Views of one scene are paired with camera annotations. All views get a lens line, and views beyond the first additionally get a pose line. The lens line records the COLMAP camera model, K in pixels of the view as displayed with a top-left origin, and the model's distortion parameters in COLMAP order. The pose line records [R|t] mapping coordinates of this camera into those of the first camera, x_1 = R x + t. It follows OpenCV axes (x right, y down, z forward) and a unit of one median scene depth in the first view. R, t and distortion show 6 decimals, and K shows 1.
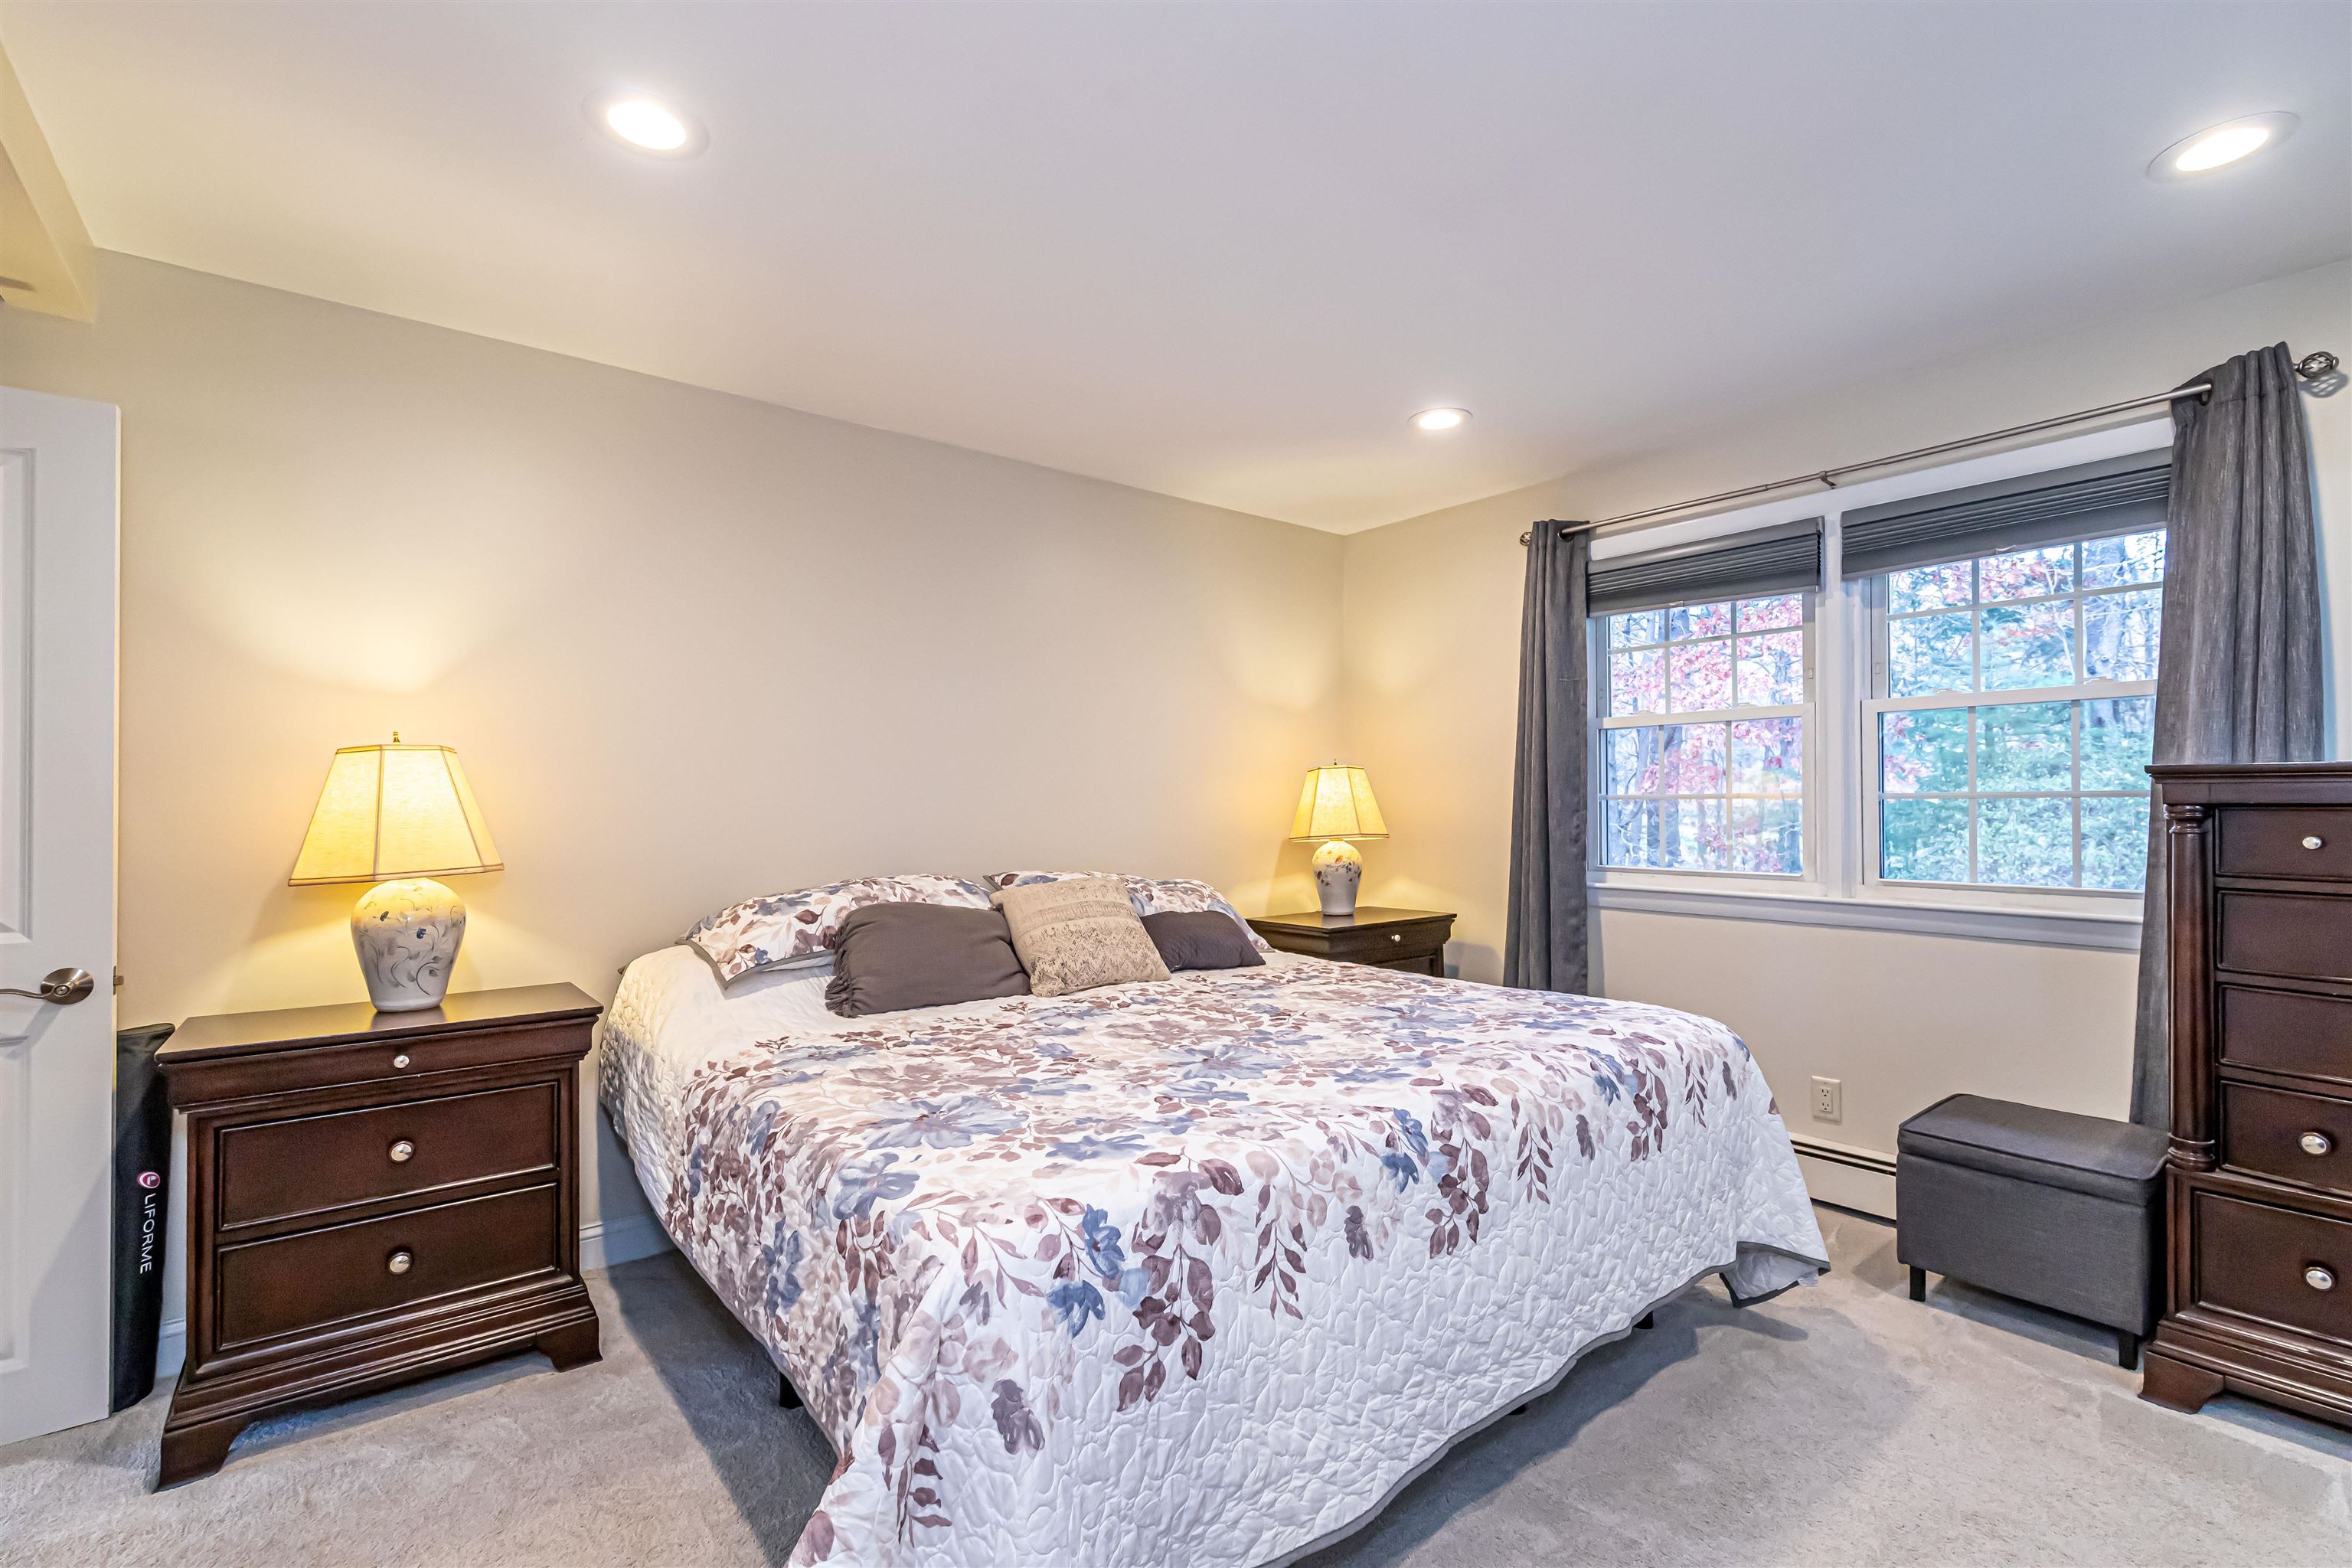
lens RADIAL K [[1021.3, 0, 1221.2], [0, 1021.3, 818.7], [0, 0, 1]] dist [-0.000624, 0.000167]
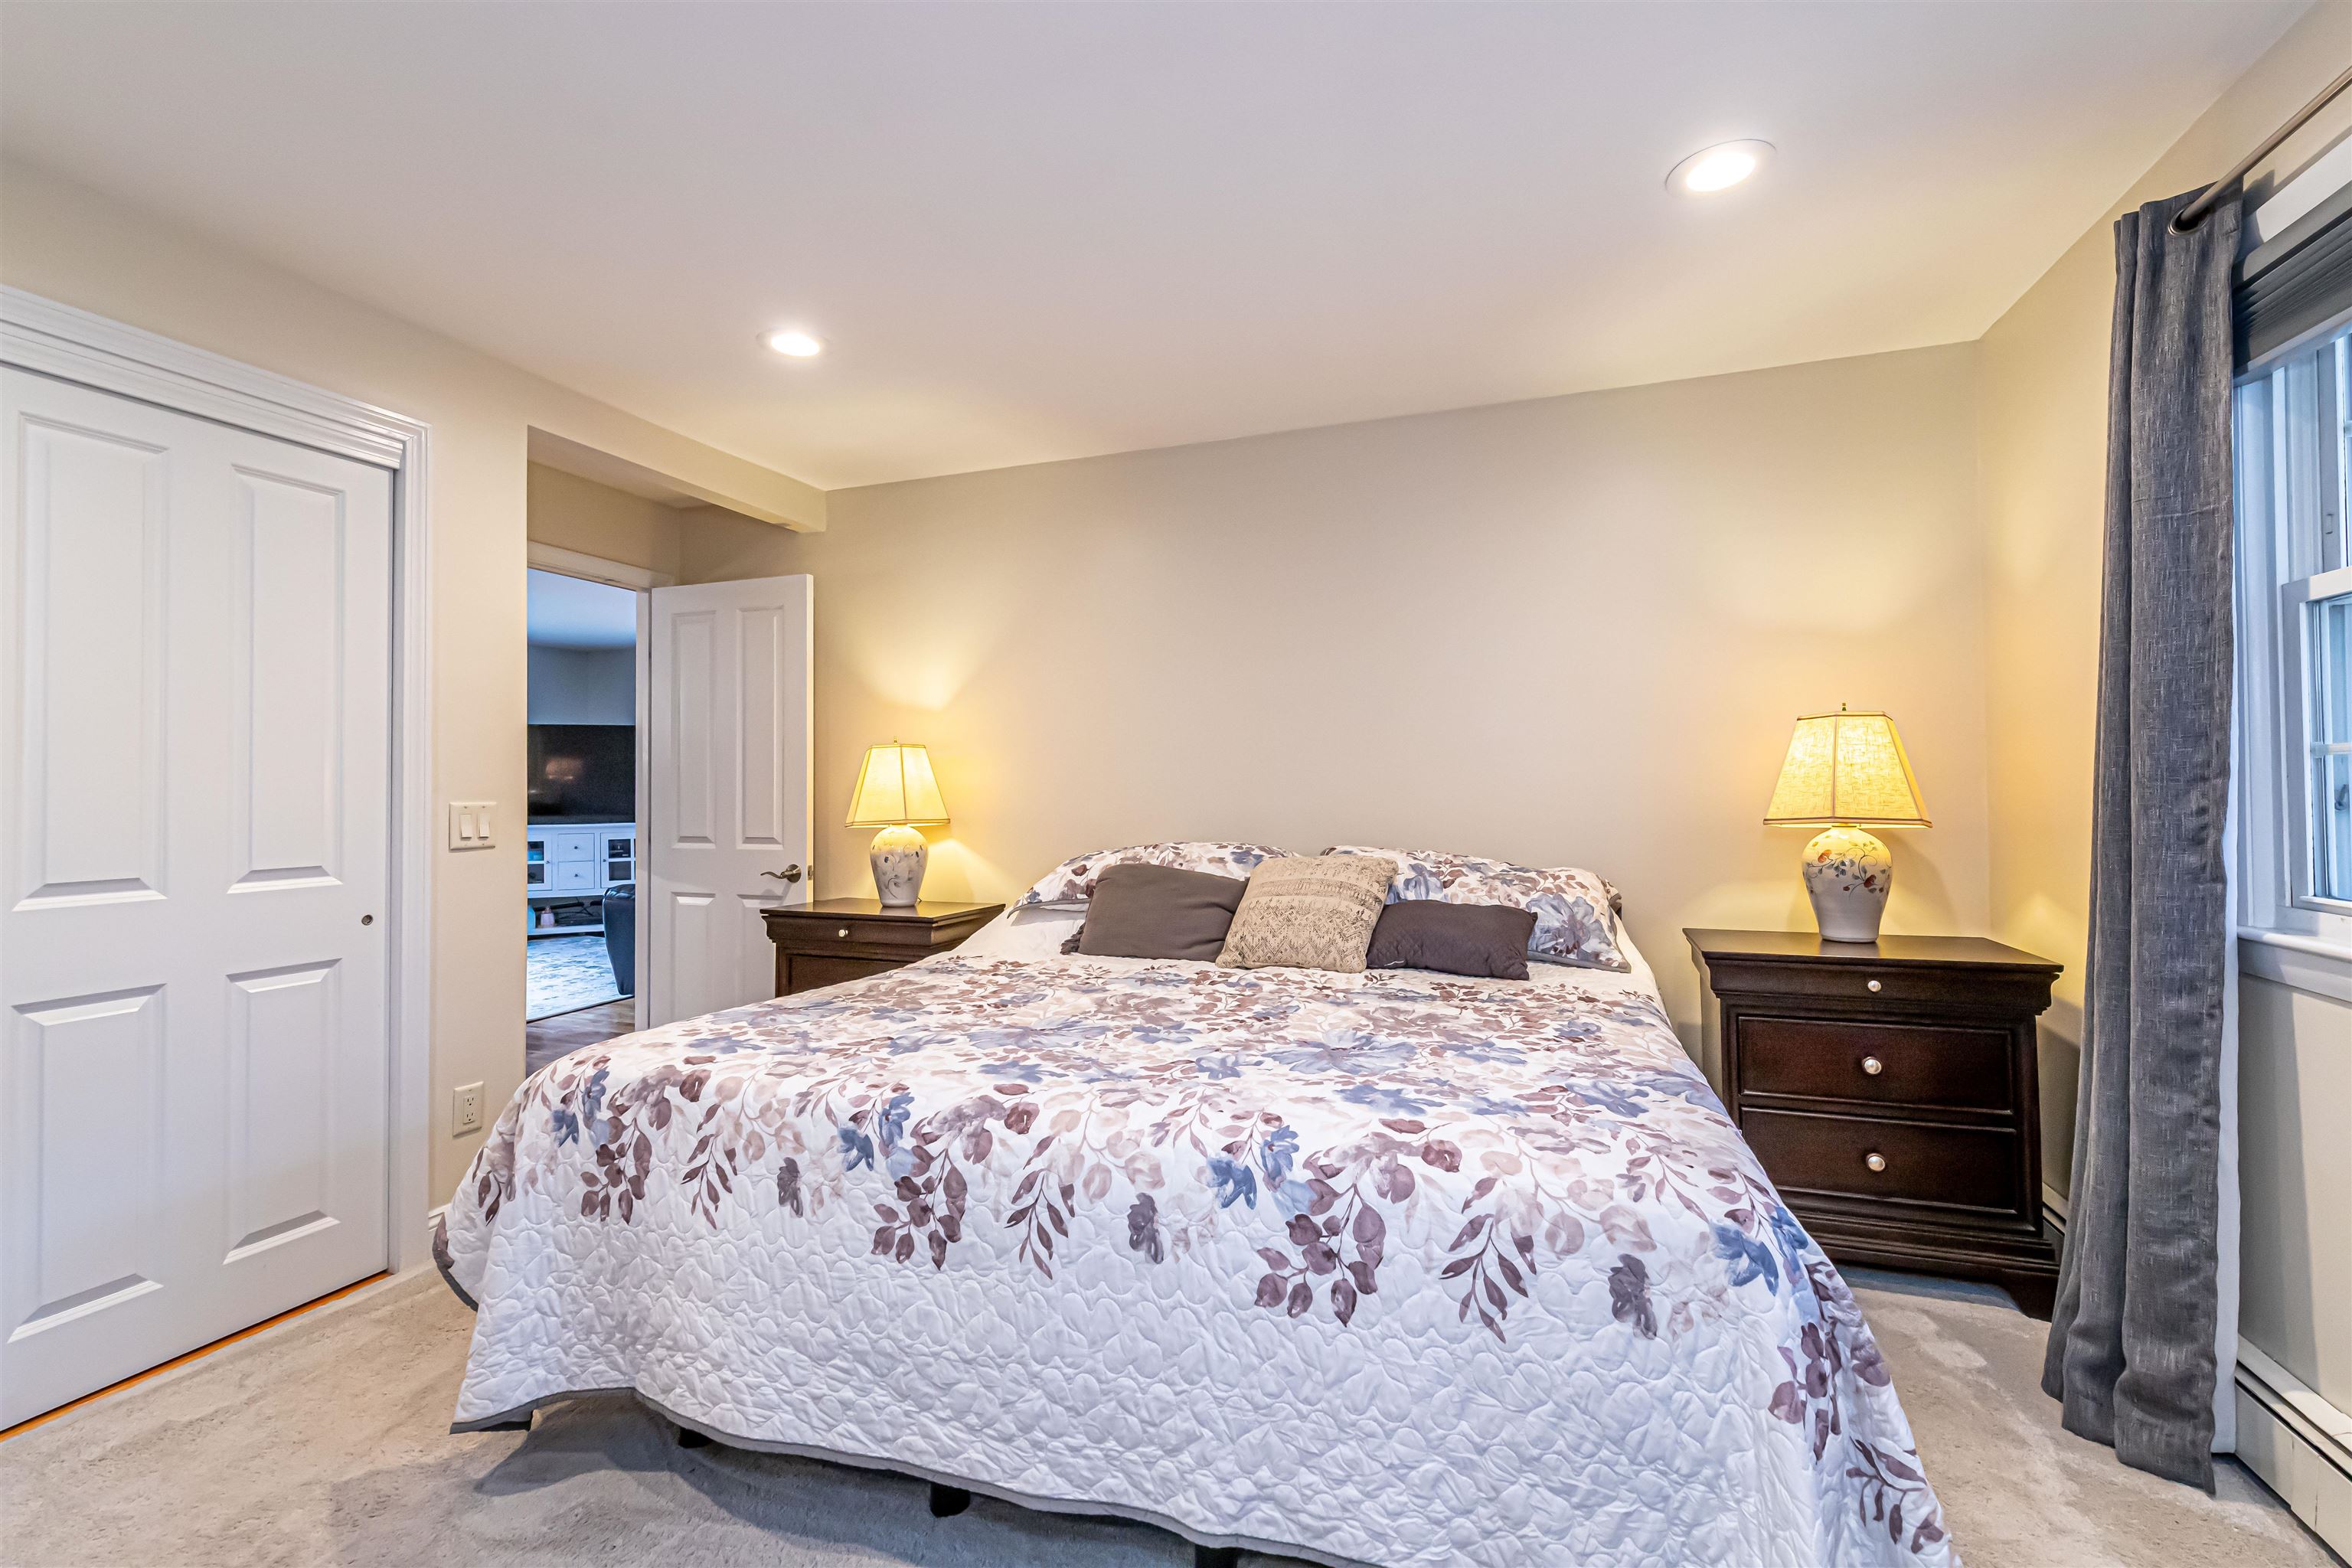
lens RADIAL K [[1021.3, 0, 1162.6], [0, 1021.3, 794.7], [0, 0, 1]] dist [-0.000624, 0.000167]
pose [[0.517865, 0.006347, -0.855439, 0.982321], [-0.004613, 0.999979, 0.004626, -0.000826], [0.855450, 0.001551, 0.517883, 0.628899]]
